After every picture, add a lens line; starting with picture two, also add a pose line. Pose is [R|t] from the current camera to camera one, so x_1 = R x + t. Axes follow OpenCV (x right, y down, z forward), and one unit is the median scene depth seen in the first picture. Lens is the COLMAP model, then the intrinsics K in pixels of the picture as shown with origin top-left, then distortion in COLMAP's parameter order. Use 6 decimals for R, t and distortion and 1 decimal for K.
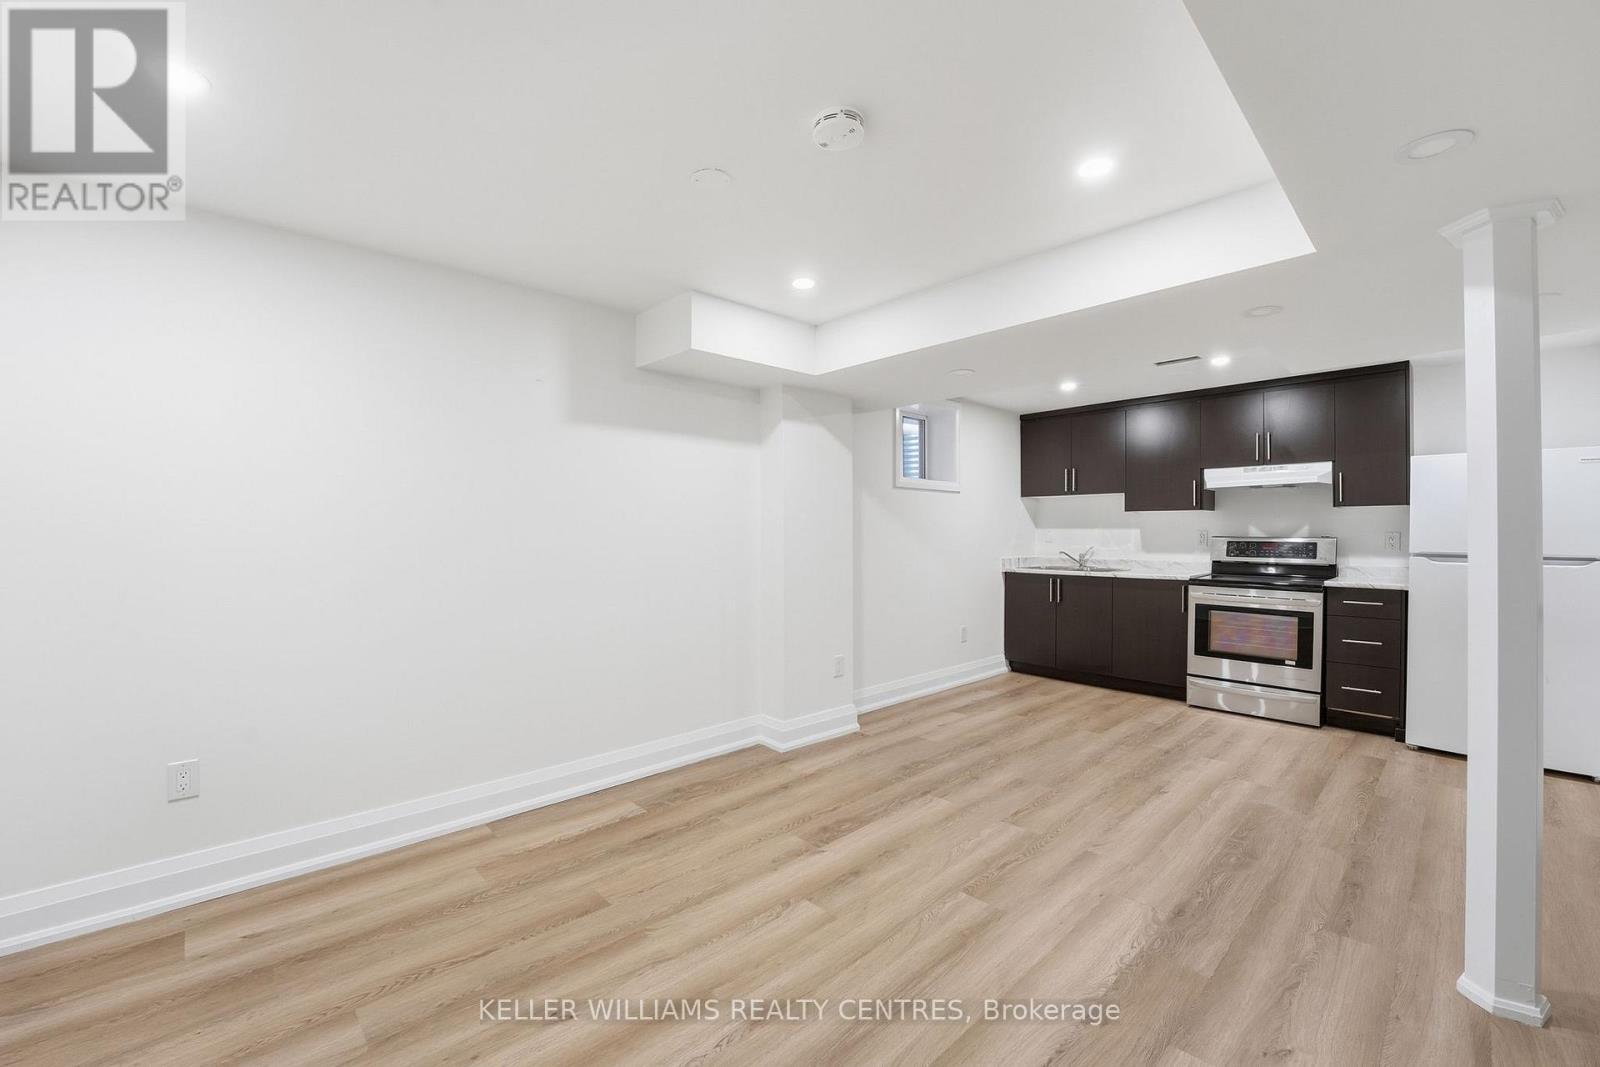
lens RADIAL K [[654.8, 0, 781.0], [0, 654.8, 540.6], [0, 0, 1]] dist [-0.019603, -0.000020]
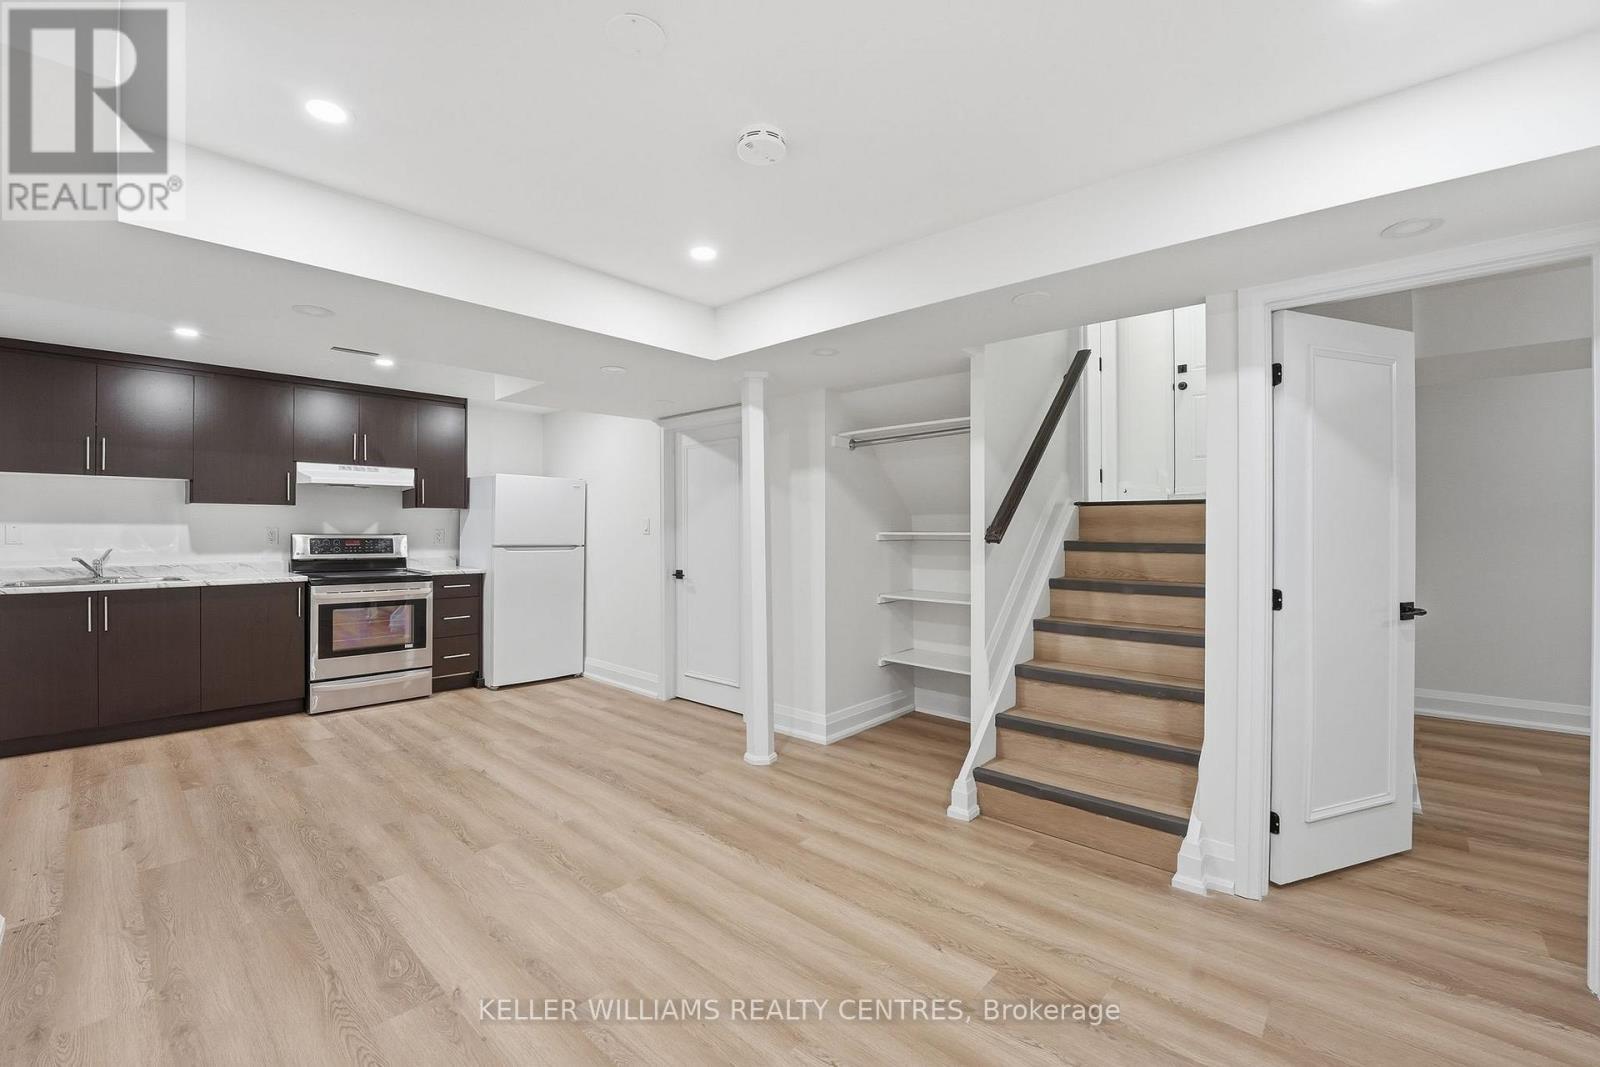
lens RADIAL K [[655.7, 0, 800.0], [0, 655.7, 533.5], [0, 0, 1]] dist [-0.032147, 0.005626]
pose [[-0.078053, -0.002878, 0.996945, -0.394578], [0.009930, 0.999944, 0.003664, -0.003559], [-0.996900, 0.010186, -0.078021, 0.423002]]
